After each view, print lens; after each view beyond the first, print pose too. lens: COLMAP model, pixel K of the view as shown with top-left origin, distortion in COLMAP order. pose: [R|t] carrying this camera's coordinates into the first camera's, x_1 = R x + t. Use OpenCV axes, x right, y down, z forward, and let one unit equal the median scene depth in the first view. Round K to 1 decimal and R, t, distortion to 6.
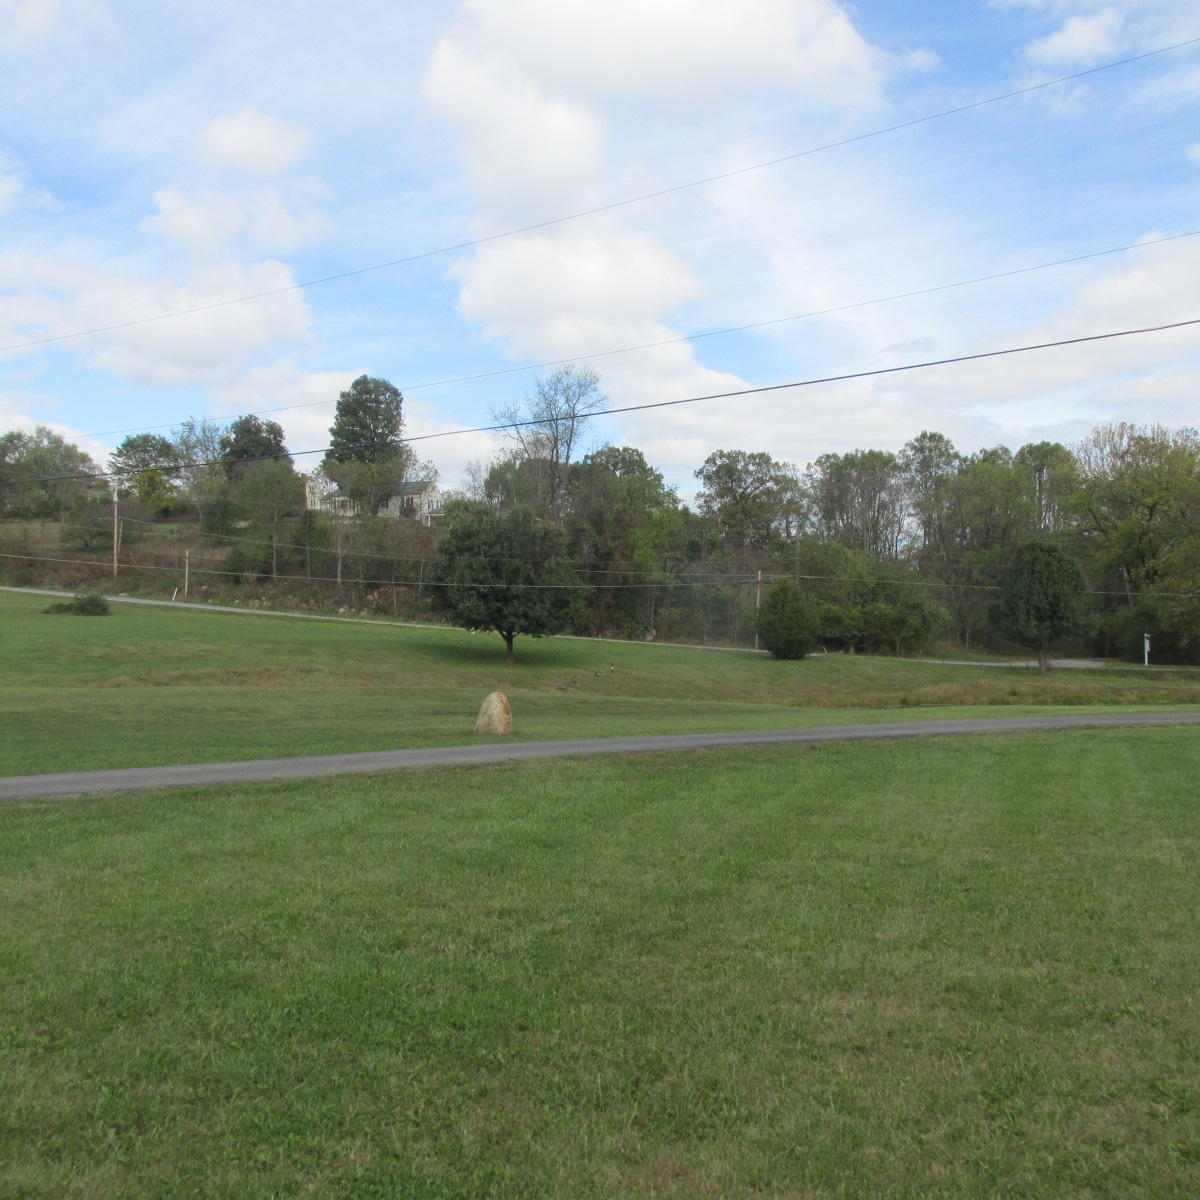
lens RADIAL K [[1334.9, 0, 597.9], [0, 1334.9, 599.0], [0, 0, 1]] dist [-0.030209, 0.000000]
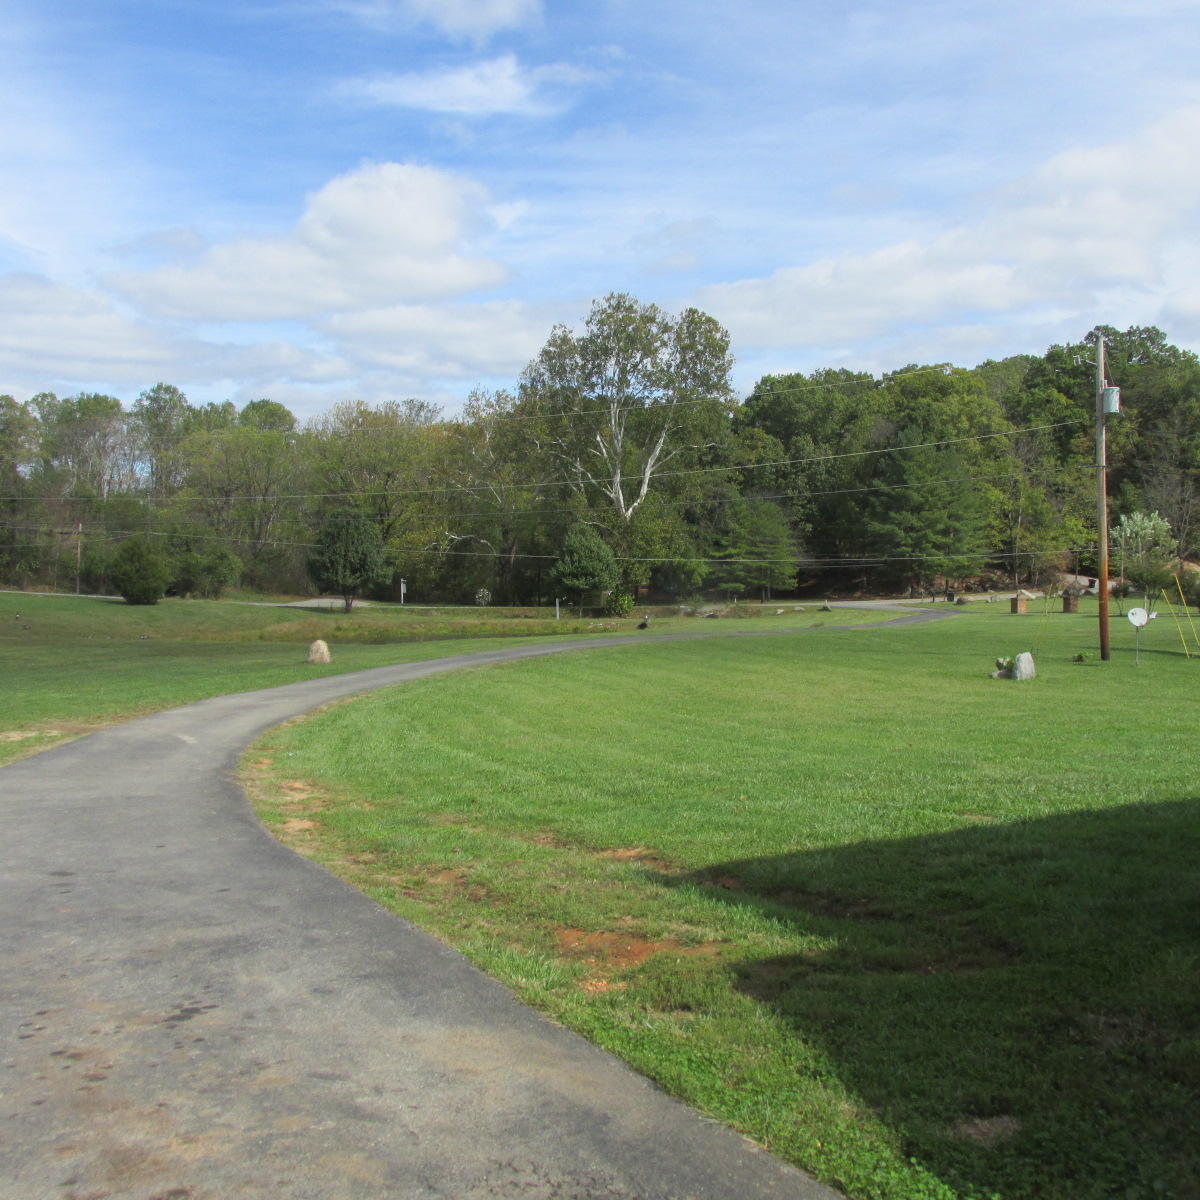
lens RADIAL K [[1334.9, 0, 601.2], [0, 1334.9, 601.7], [0, 0, 1]] dist [-0.030209, 0.000000]
pose [[0.812303, -0.015413, 0.583031, -0.176725], [-0.015848, 0.998698, 0.048482, -0.016697], [-0.583020, -0.048622, 0.811002, -0.151142]]
